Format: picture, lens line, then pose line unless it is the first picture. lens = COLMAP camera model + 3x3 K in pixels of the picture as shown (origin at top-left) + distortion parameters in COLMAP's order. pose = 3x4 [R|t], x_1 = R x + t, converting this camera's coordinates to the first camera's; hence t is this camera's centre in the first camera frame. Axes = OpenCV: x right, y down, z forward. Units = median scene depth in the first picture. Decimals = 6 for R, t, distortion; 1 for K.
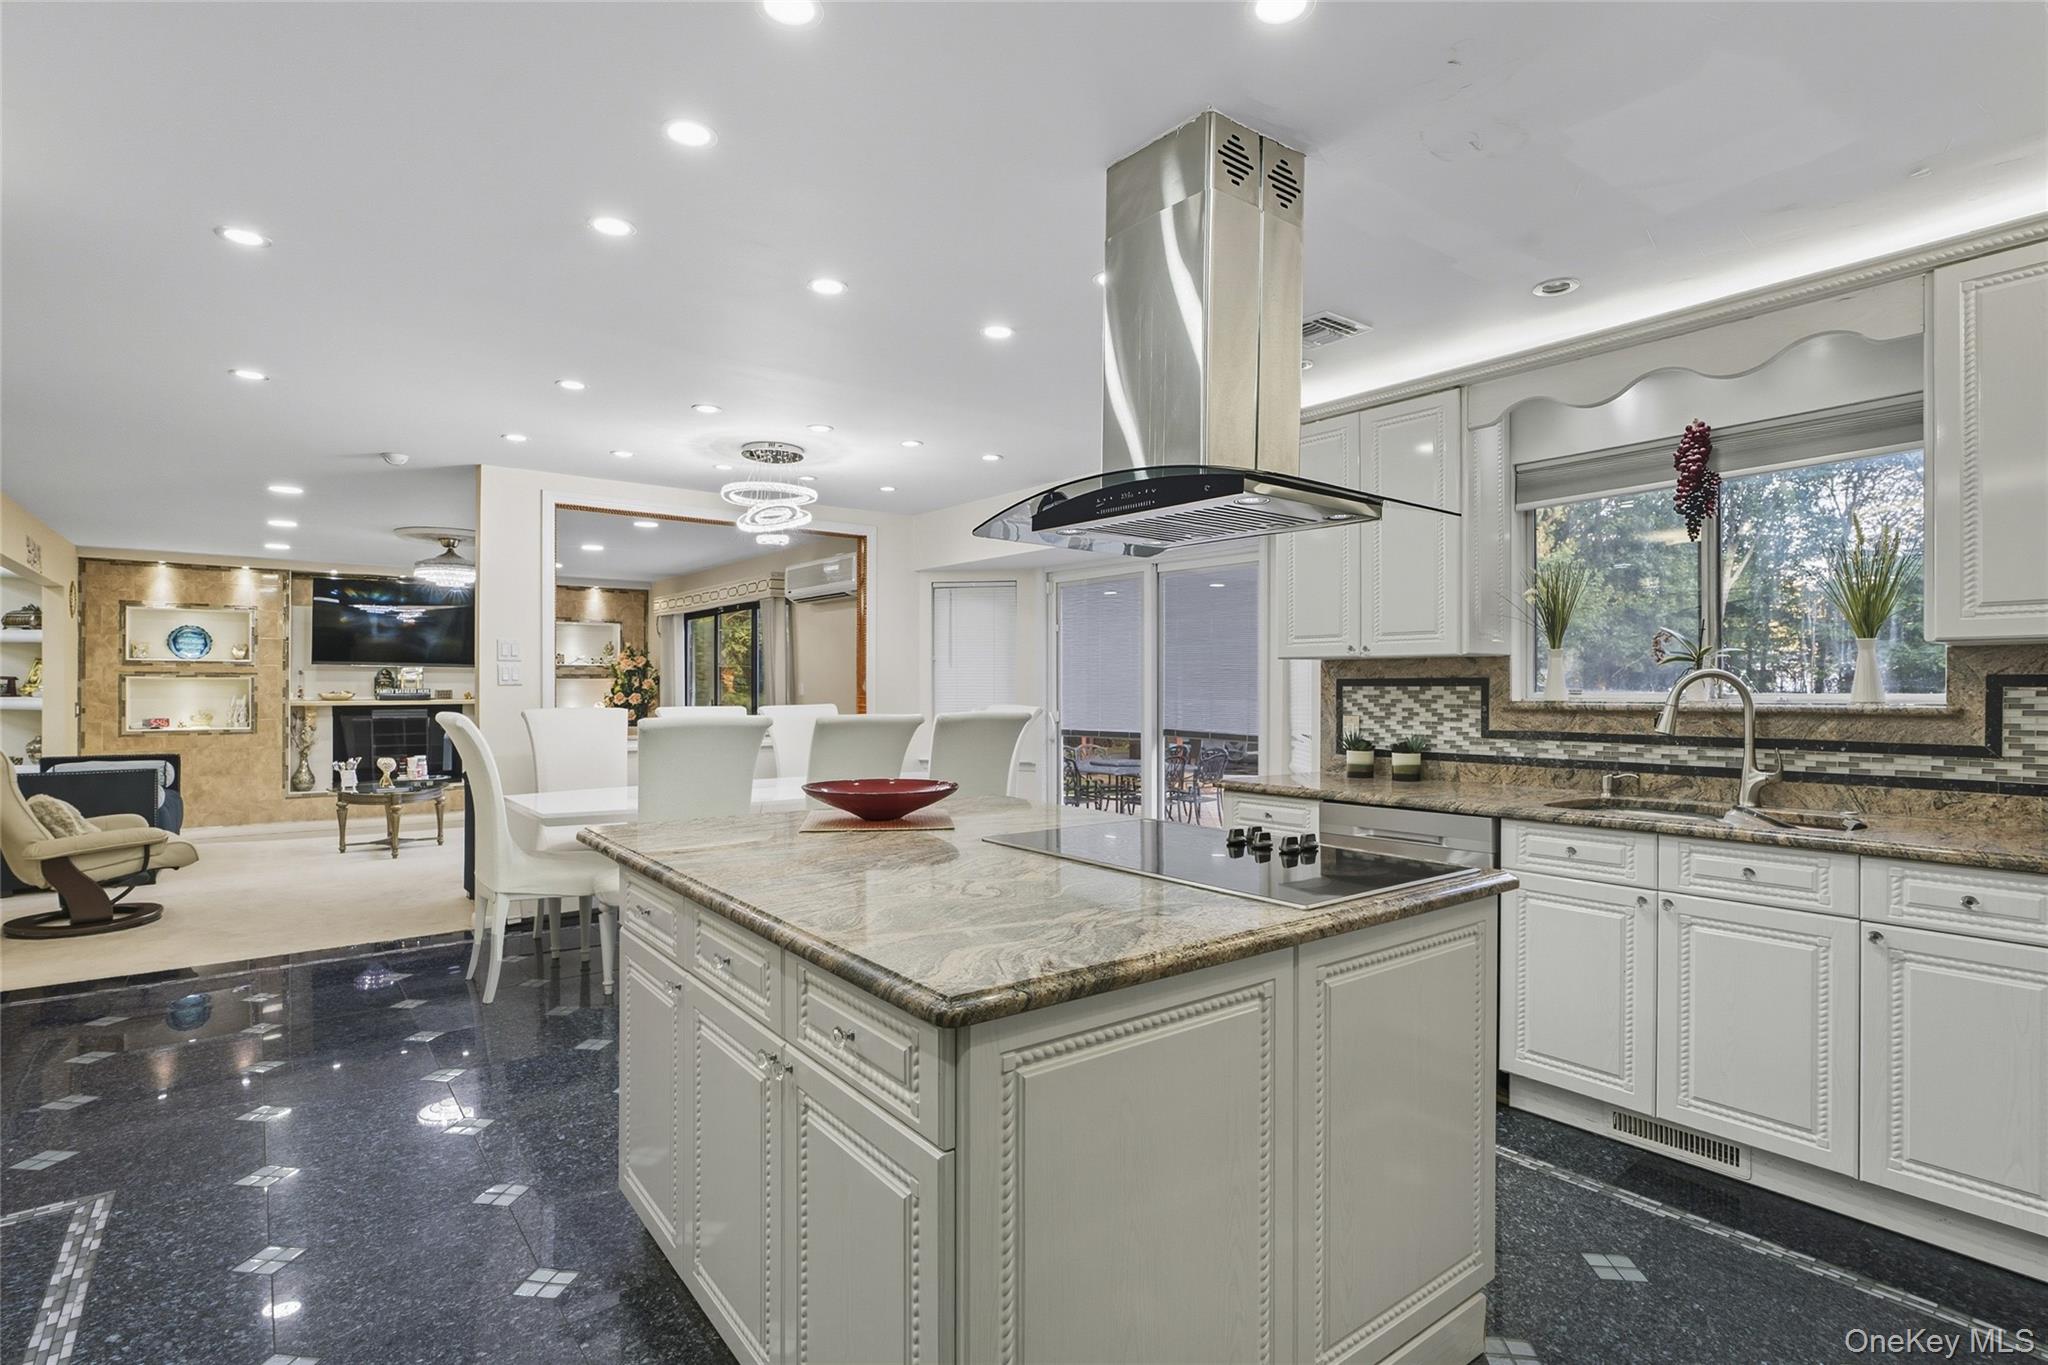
lens RADIAL K [[1010.5, 0, 1024.0], [0, 1010.5, 682.5], [0, 0, 1]] dist [0.000432, 0.000892]
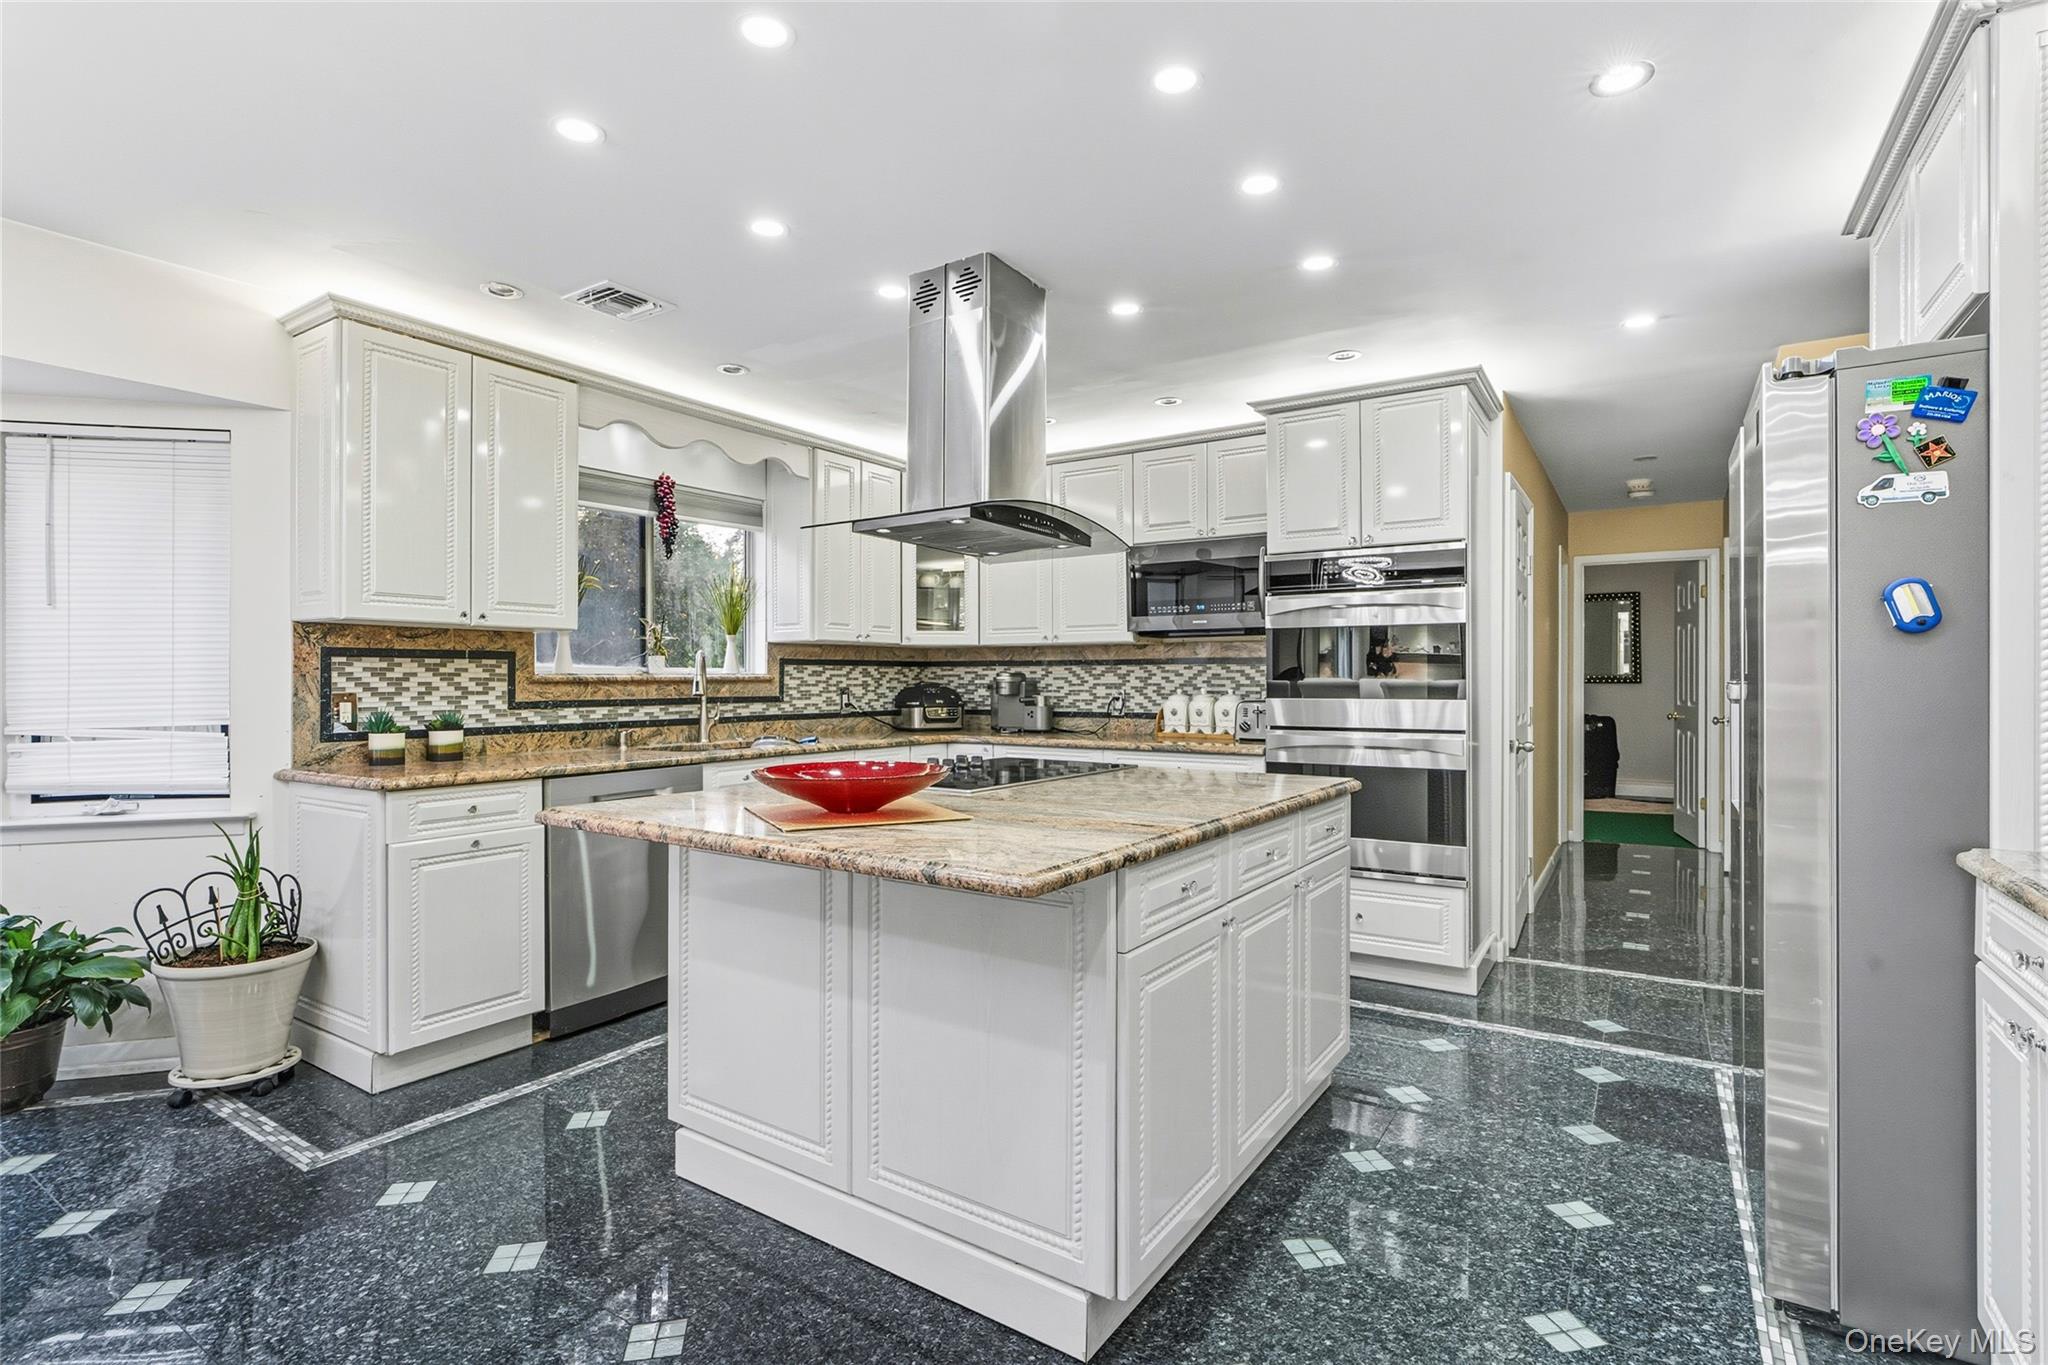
lens RADIAL K [[1010.5, 0, 1024.0], [0, 1010.5, 682.5], [0, 0, 1]] dist [0.000432, 0.000892]
pose [[-0.341286, -0.002747, 0.939955, -0.739730], [-0.004756, 0.999988, 0.001196, 0.024684], [-0.939947, -0.004062, -0.341295, 0.907206]]
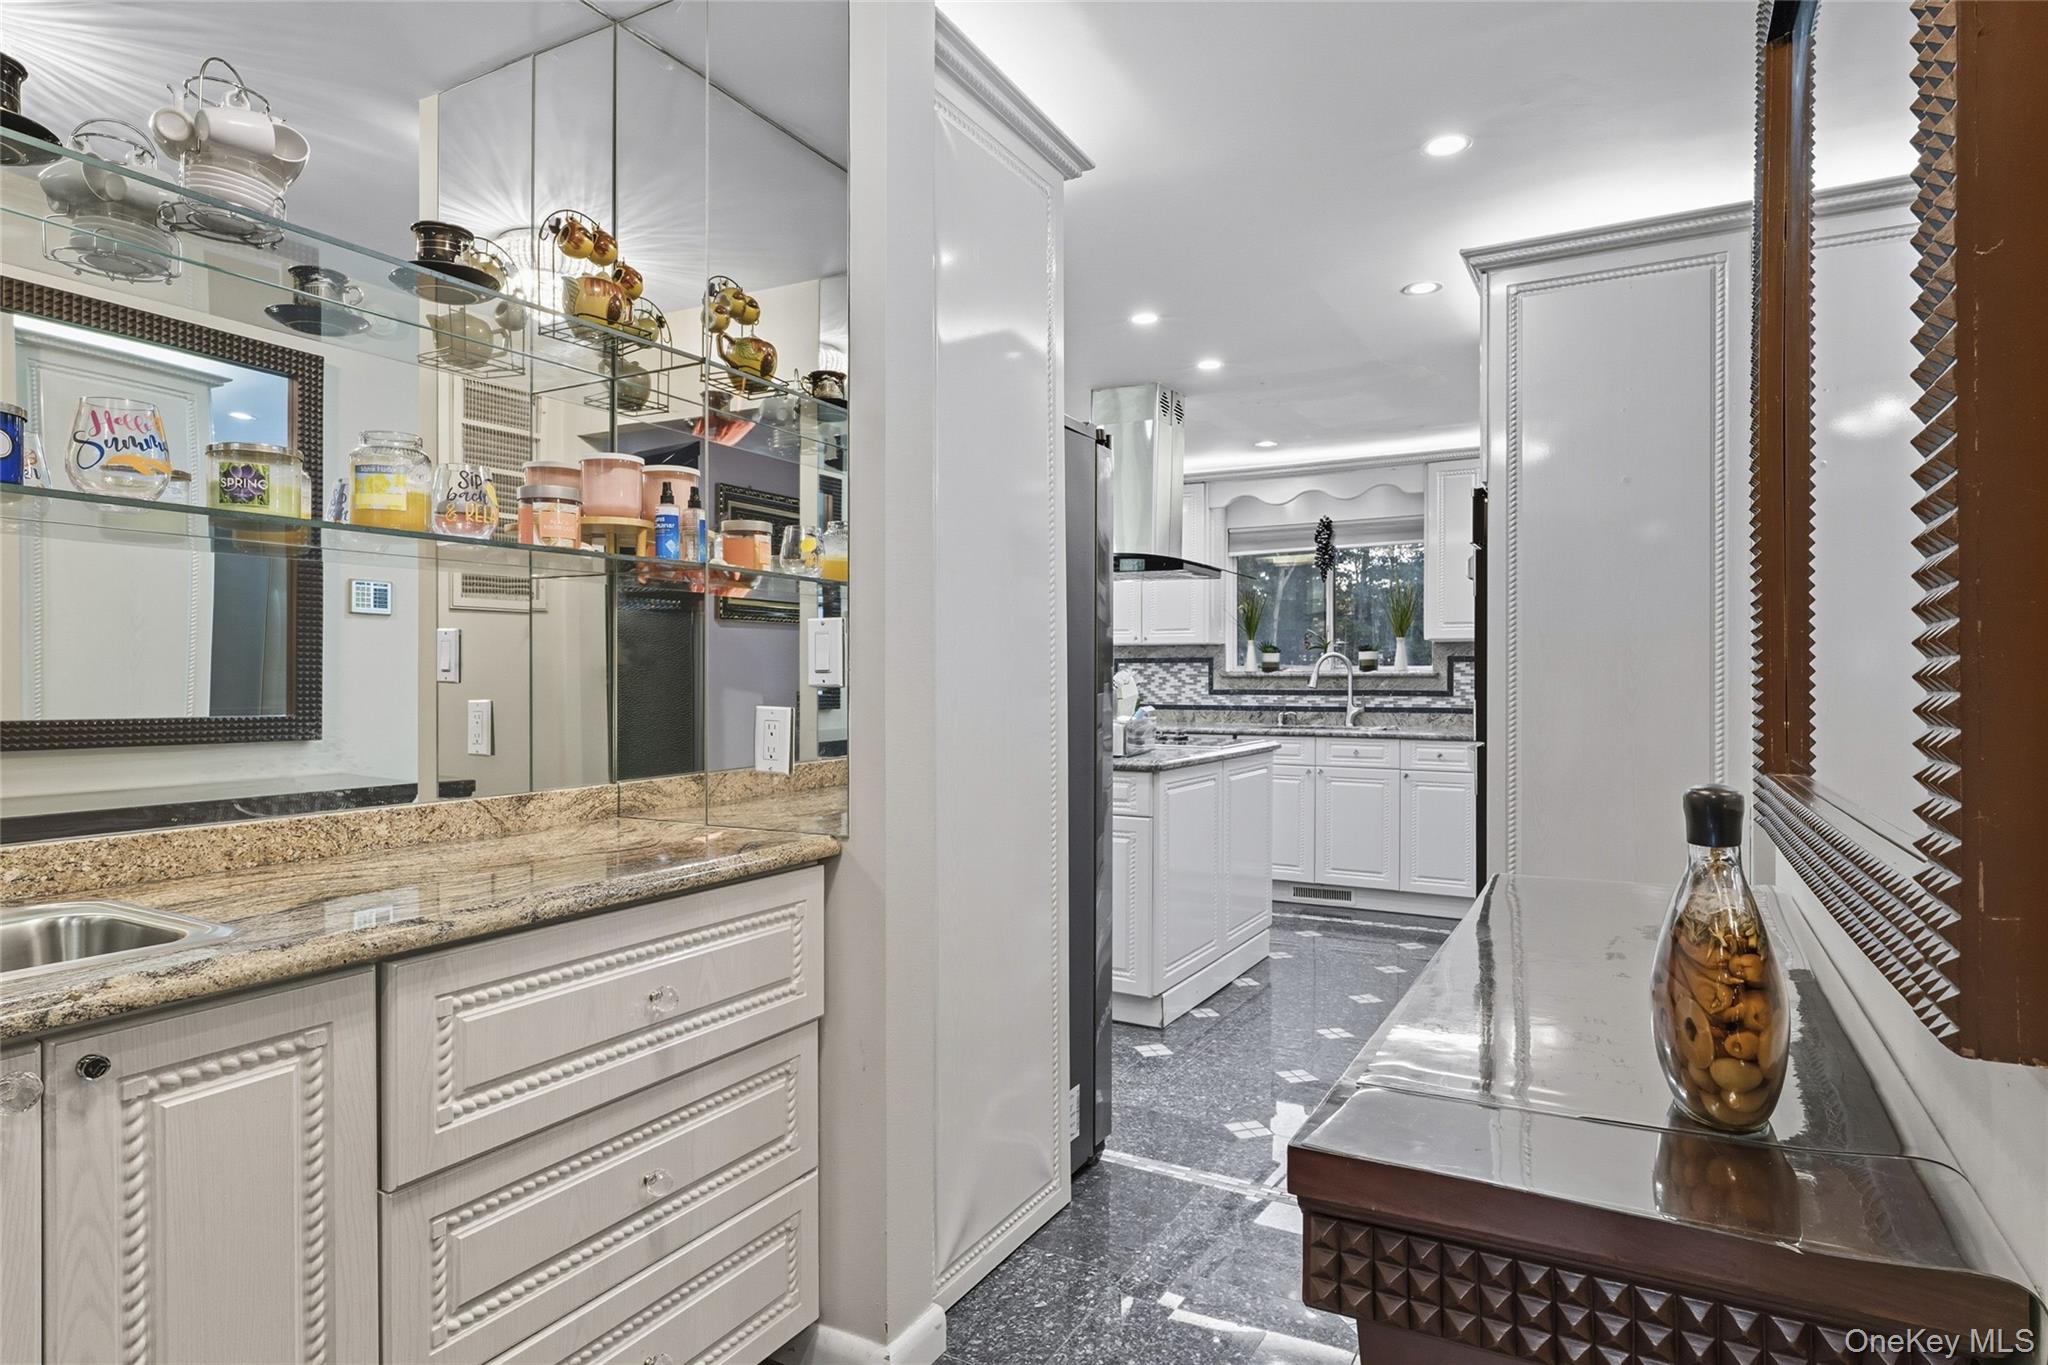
lens RADIAL K [[1134.3, 0, 1027.8], [0, 1134.3, 673.1], [0, 0, 1]] dist [-0.001173, 0.000455]
pose [[0.922285, 0.000231, 0.386509, -0.552733], [-0.001978, 0.999990, 0.004122, 0.013850], [-0.386504, -0.004567, 0.922276, -0.605508]]
